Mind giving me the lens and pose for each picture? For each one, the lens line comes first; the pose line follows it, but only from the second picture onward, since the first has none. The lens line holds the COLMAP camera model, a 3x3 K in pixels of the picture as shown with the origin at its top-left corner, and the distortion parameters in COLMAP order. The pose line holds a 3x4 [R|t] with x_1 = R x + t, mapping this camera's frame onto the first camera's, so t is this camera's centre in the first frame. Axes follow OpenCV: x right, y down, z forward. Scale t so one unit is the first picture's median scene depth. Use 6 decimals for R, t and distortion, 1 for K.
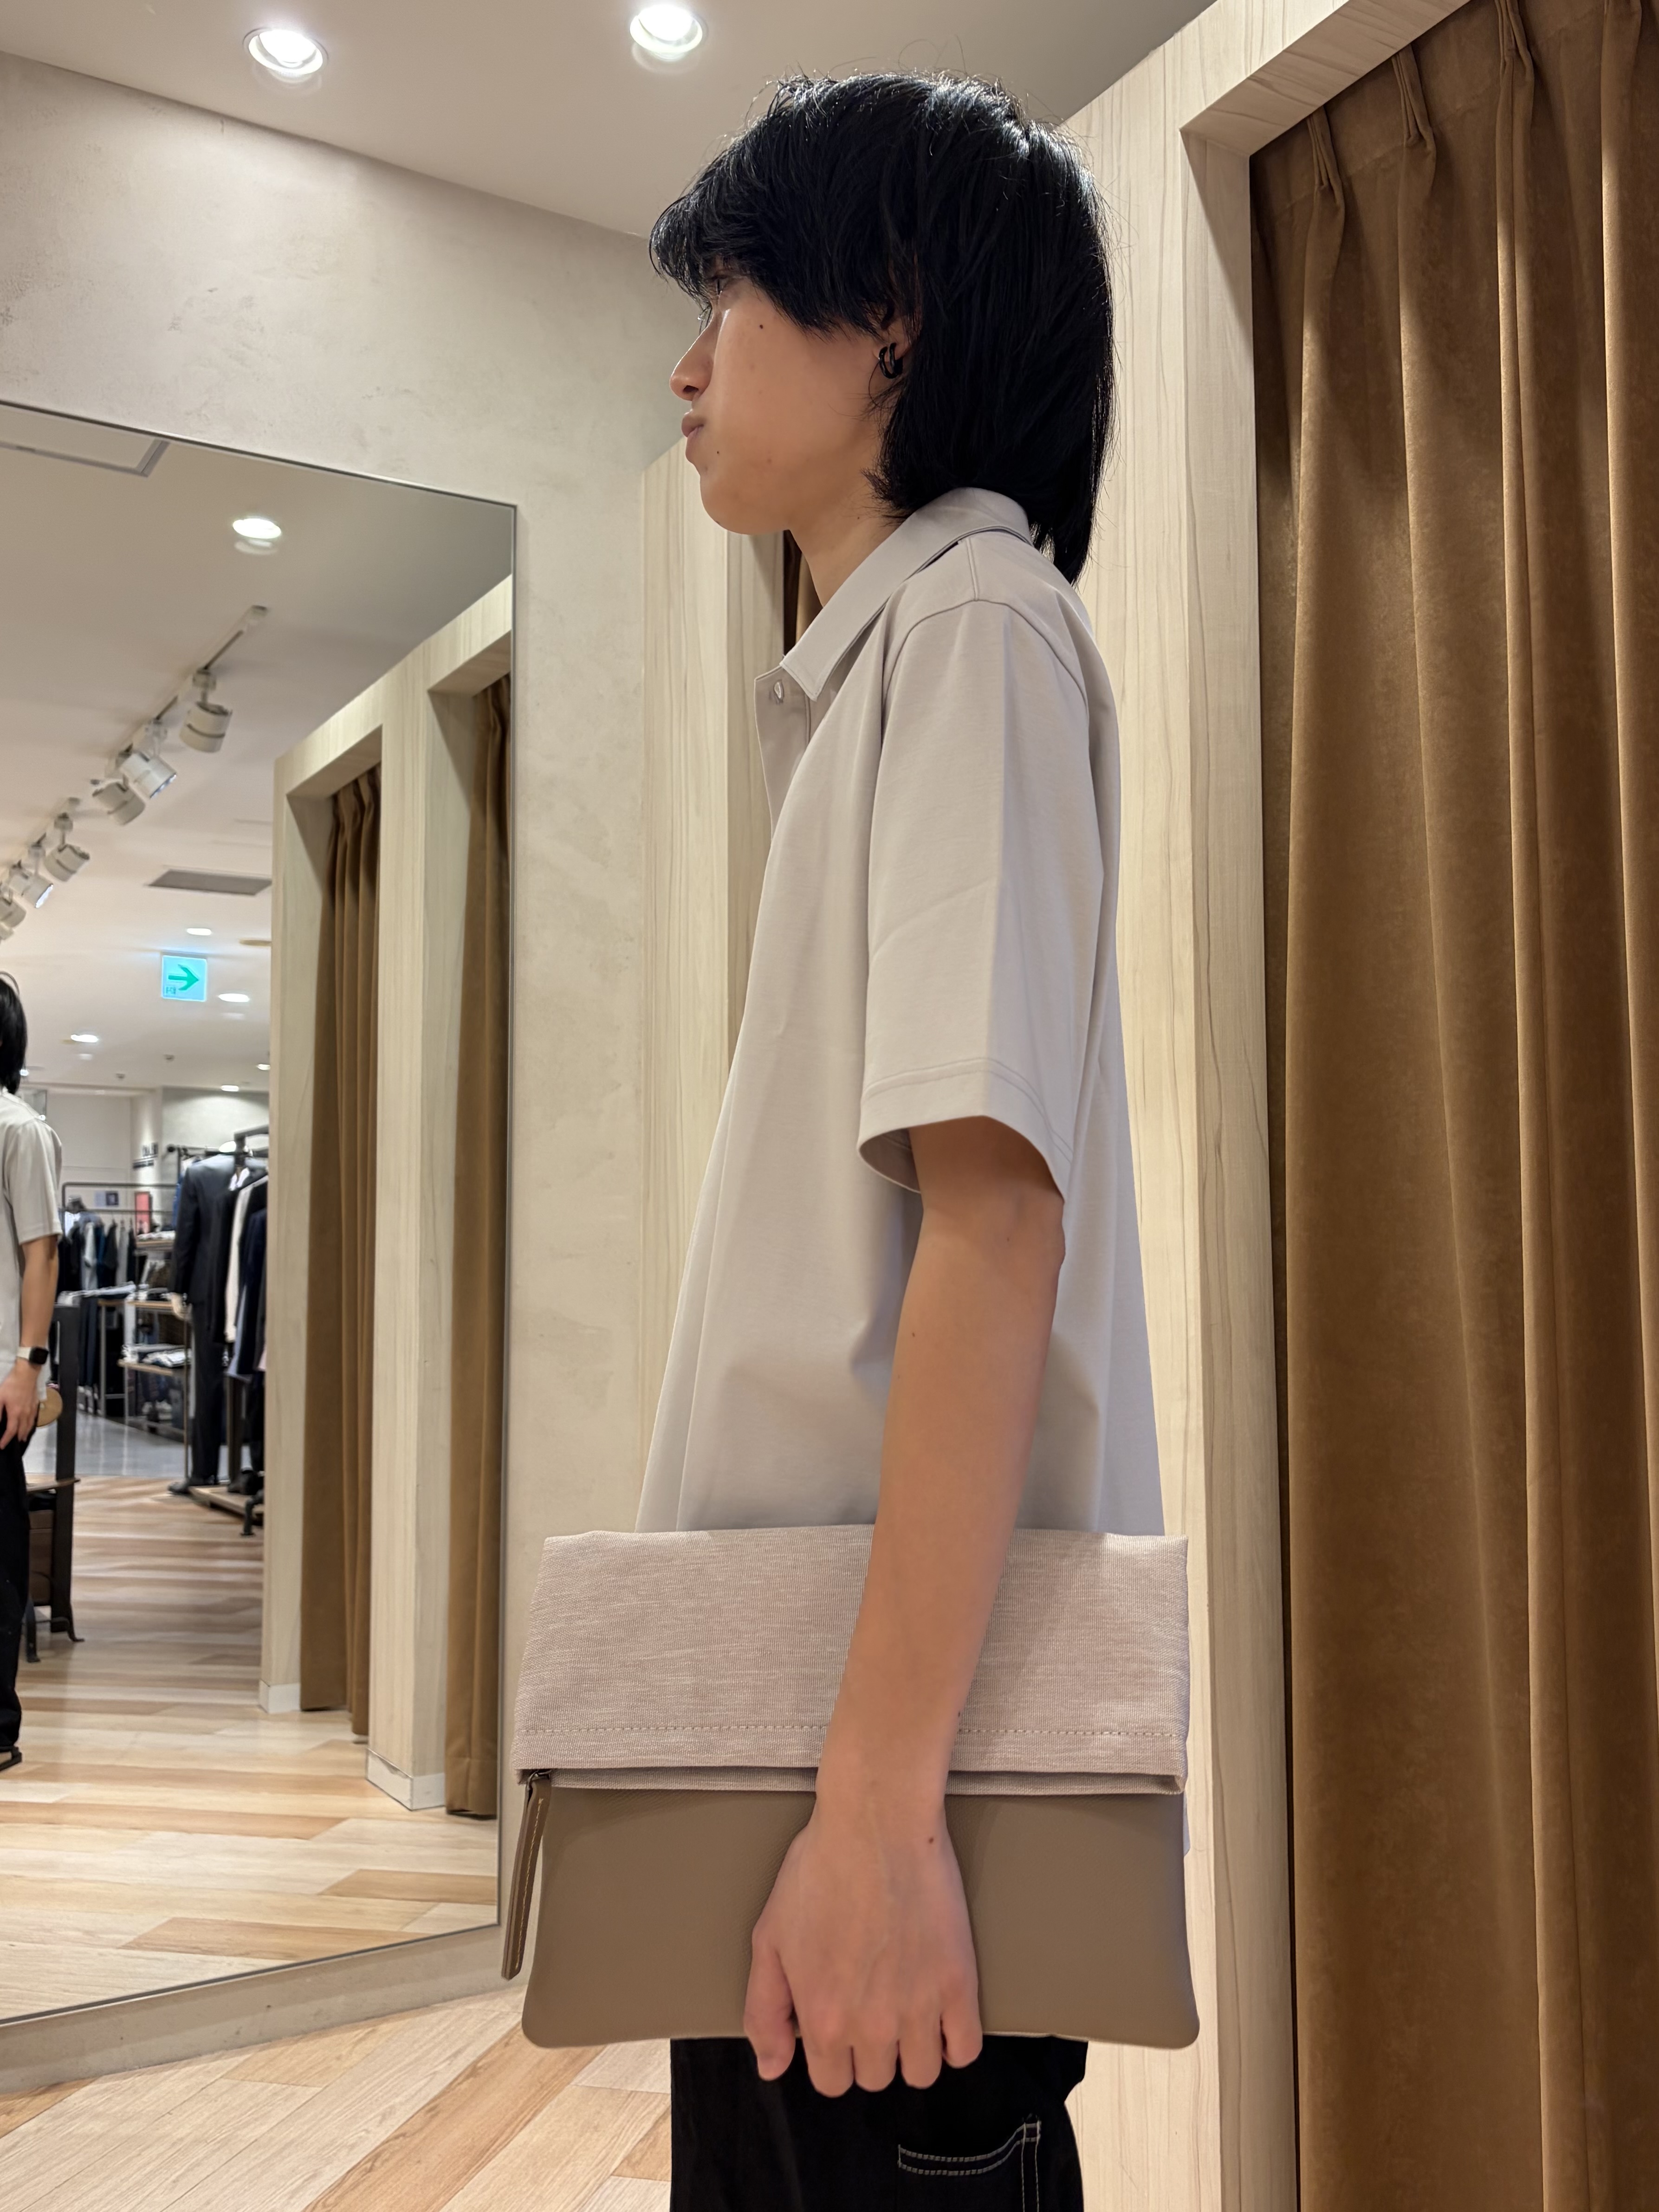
lens RADIAL K [[1660.2, 0, 860.4], [0, 1660.2, 1107.1], [0, 0, 1]] dist [0.000695, -0.007923]
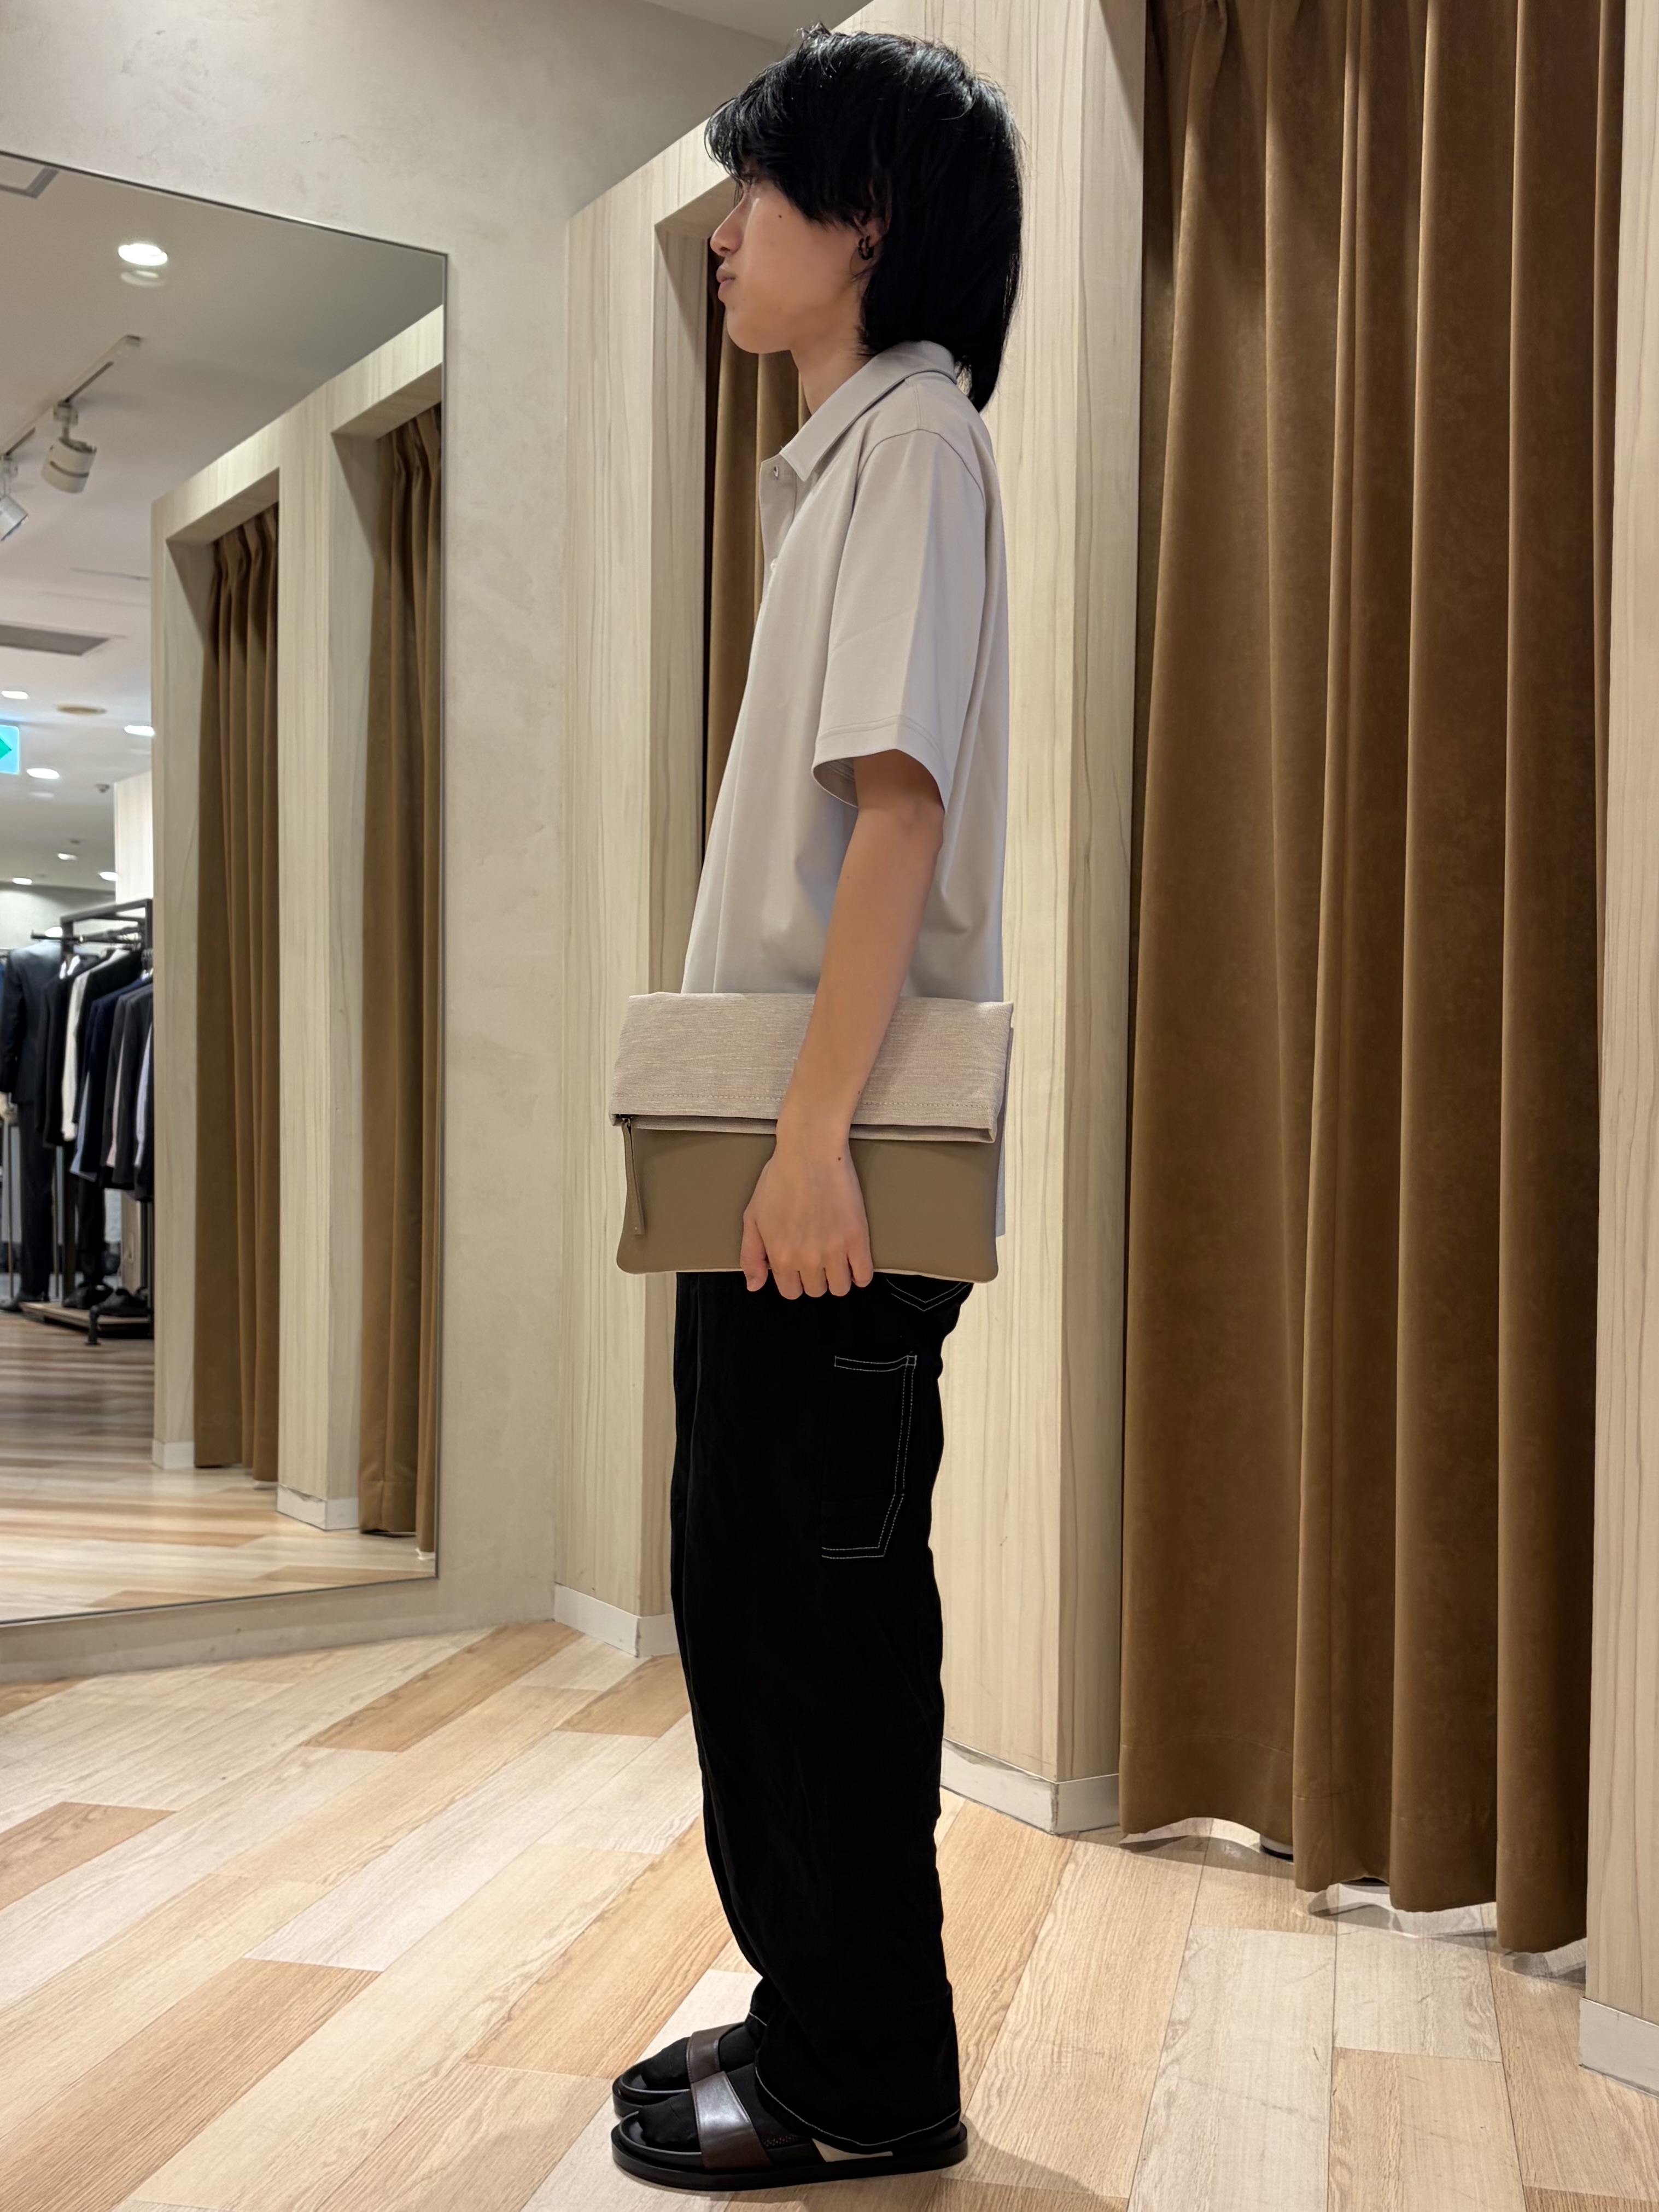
lens RADIAL K [[1896.2, 0, 772.6], [0, 1896.2, 1108.7], [0, 0, 1]] dist [-0.005172, 0.000706]
pose [[0.999716, 0.016875, 0.016802, -0.022363], [-0.018407, 0.995244, 0.095655, 0.064569], [-0.015108, -0.095937, 0.995273, -0.292614]]
